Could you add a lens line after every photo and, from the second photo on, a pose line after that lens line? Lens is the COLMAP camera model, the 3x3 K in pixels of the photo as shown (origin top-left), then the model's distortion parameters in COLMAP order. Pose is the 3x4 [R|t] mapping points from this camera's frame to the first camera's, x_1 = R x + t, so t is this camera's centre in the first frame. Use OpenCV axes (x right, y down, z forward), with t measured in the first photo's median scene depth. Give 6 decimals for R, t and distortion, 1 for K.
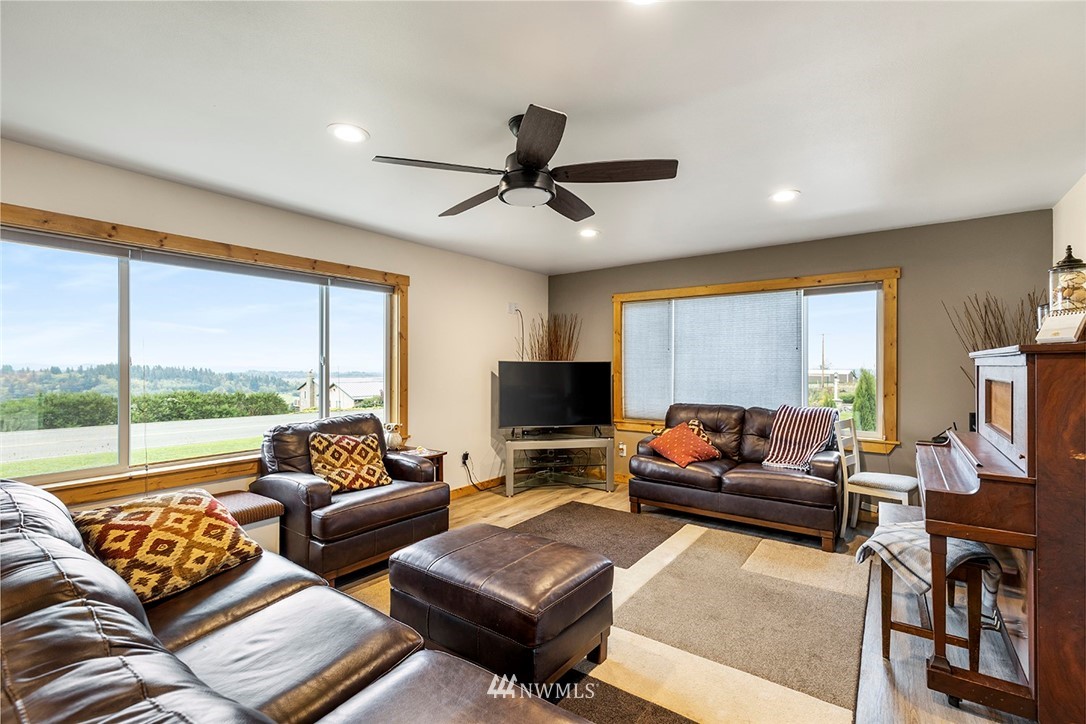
lens RADIAL K [[499.8, 0, 526.4], [0, 499.8, 353.1], [0, 0, 1]] dist [0.005457, -0.002841]
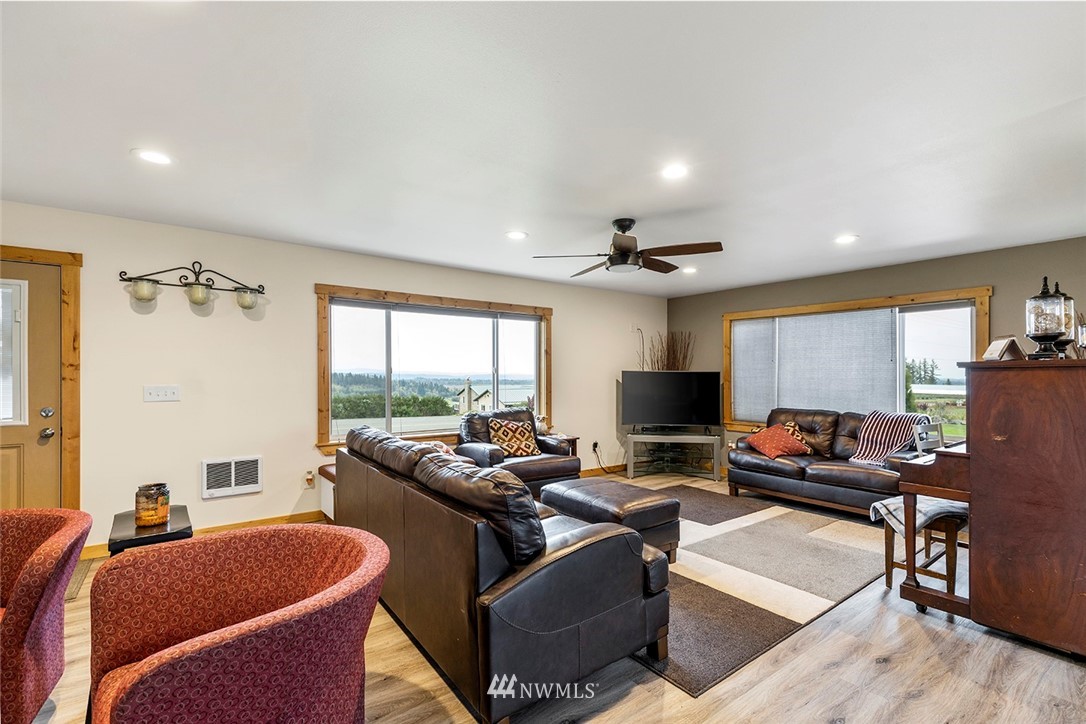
lens RADIAL K [[509.3, 0, 541.5], [0, 509.3, 362.2], [0, 0, 1]] dist [-0.030883, 0.002449]
pose [[0.967953, -0.001185, -0.251130, 0.093482], [0.001272, 0.999999, 0.000184, -0.009060], [0.251129, -0.000498, 0.967953, -0.386934]]
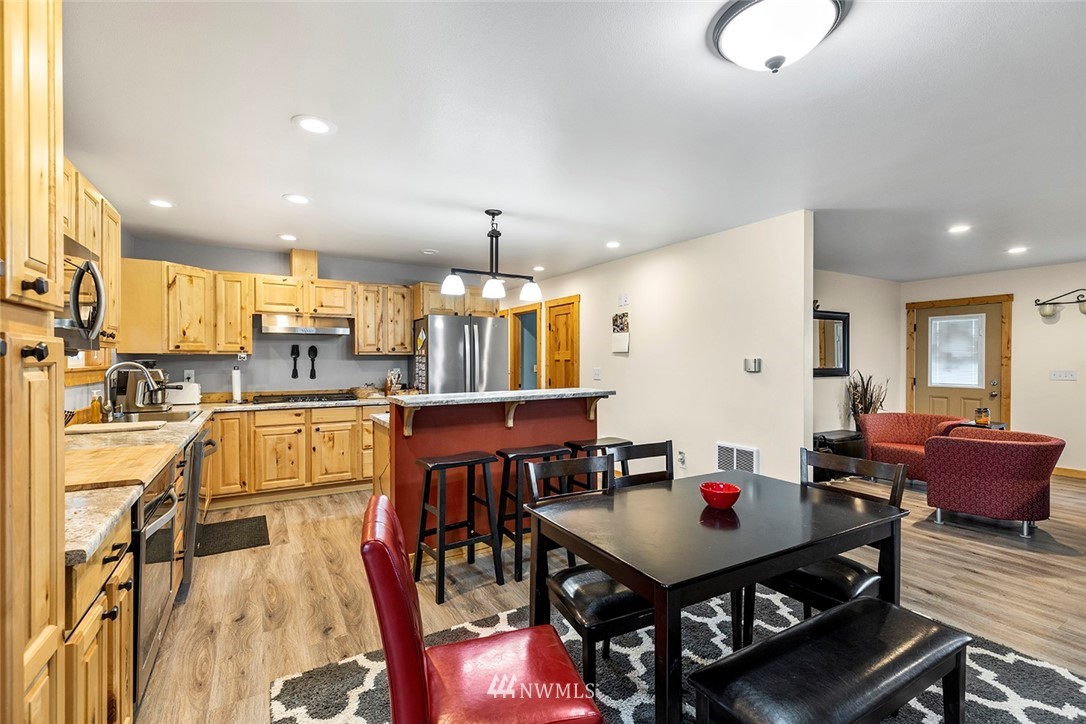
lens RADIAL K [[499.8, 0, 509.7], [0, 499.8, 357.2], [0, 0, 1]] dist [0.005457, -0.002841]
pose [[-0.439695, 0.000351, -0.898147, 1.198750], [0.021055, 0.999729, -0.009917, -0.022382], [0.897900, -0.023271, -0.439584, -0.460020]]
